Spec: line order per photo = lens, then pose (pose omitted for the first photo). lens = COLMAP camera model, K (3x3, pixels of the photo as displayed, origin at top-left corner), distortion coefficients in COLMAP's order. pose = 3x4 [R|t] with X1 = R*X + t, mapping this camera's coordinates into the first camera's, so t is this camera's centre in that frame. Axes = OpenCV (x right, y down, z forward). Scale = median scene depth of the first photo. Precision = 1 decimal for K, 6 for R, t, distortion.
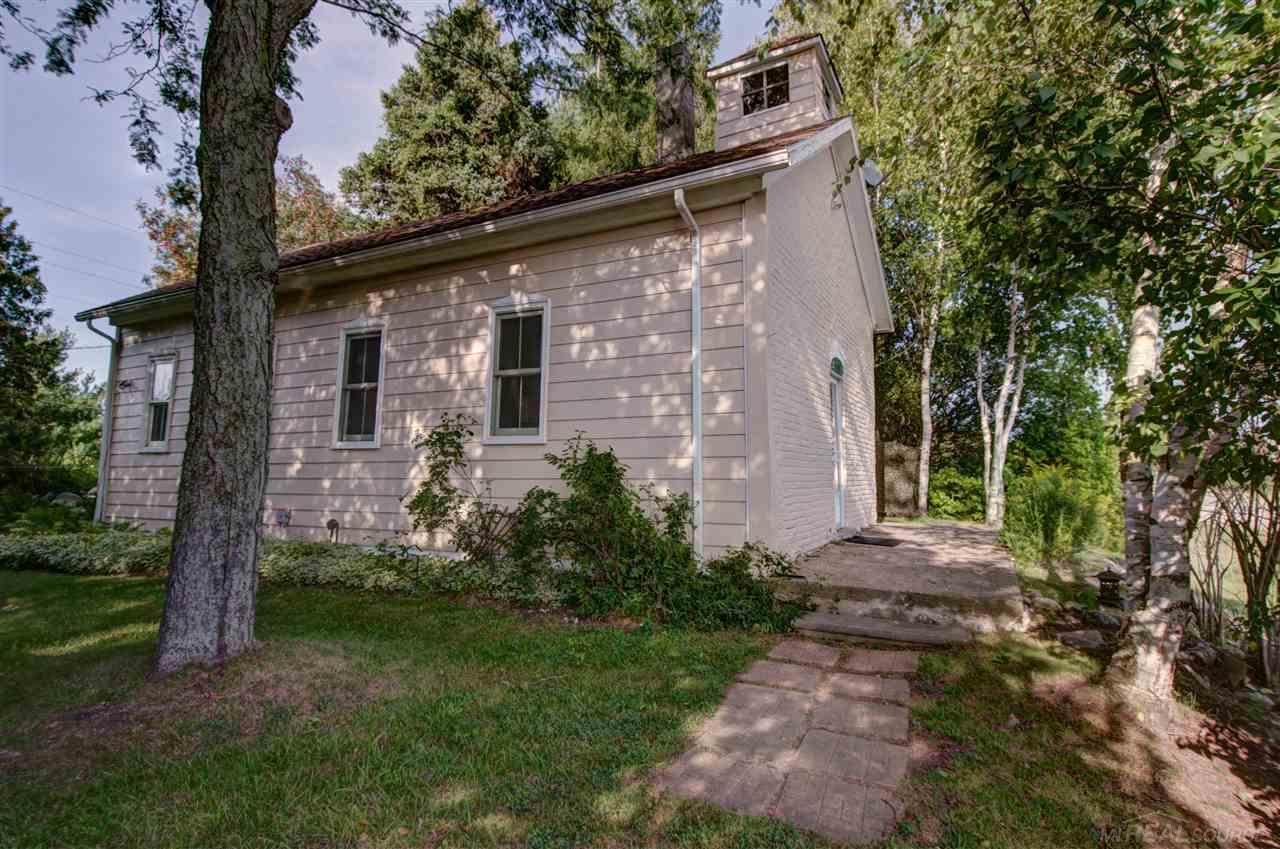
lens RADIAL K [[664.4, 0, 642.0], [0, 664.4, 425.7], [0, 0, 1]] dist [0.017442, -0.027849]
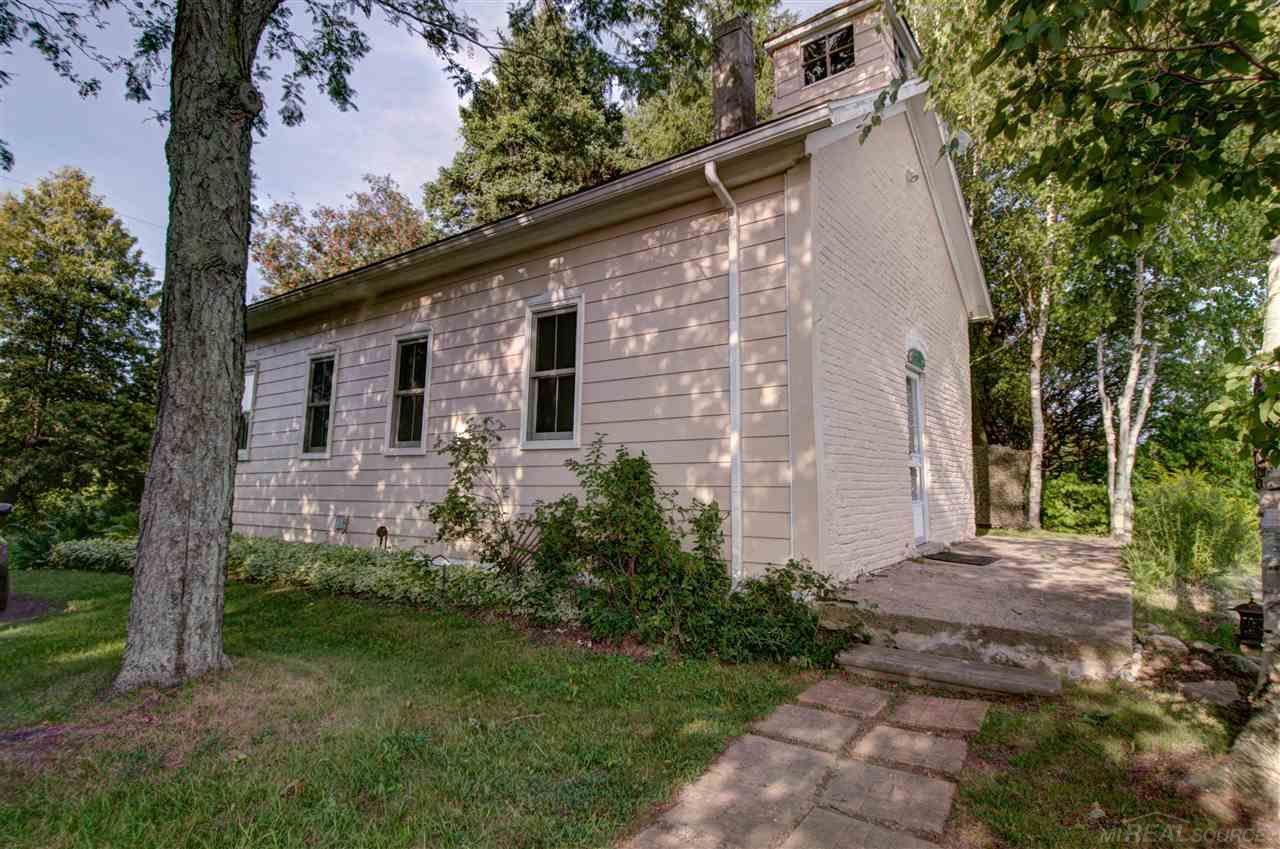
lens RADIAL K [[664.4, 0, 640.4], [0, 664.4, 425.4], [0, 0, 1]] dist [0.017442, -0.027849]
pose [[0.988191, -0.012688, -0.152702, 0.080798], [0.011160, 0.999879, -0.010857, 0.005739], [0.152821, 0.009024, 0.988213, 0.088118]]
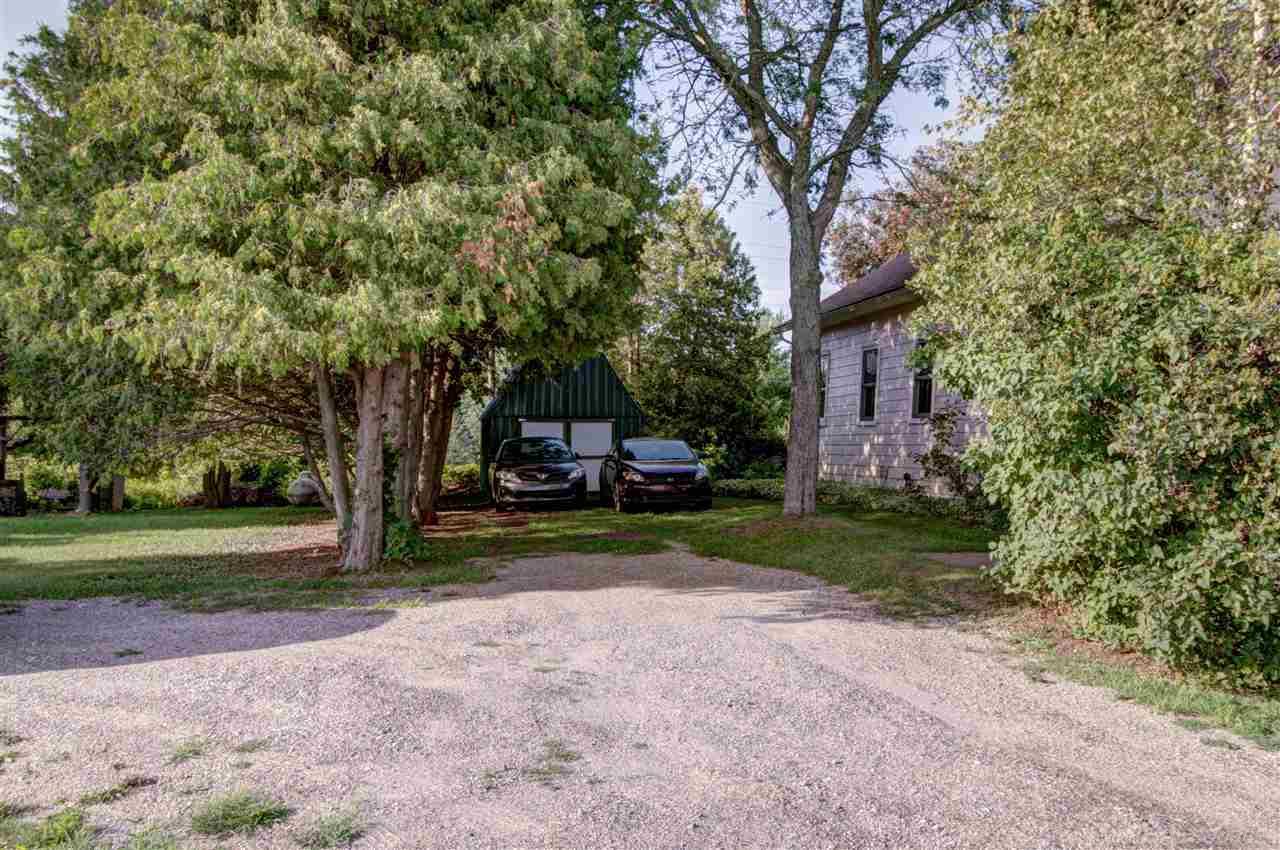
lens RADIAL K [[989.8, 0, 645.8], [0, 989.8, 426.0], [0, 0, 1]] dist [-0.007023, -0.000570]
pose [[0.644793, -0.006026, -0.764334, 0.915132], [0.043842, 0.998614, 0.029112, -0.052634], [0.763099, -0.052281, 0.644163, -0.908625]]
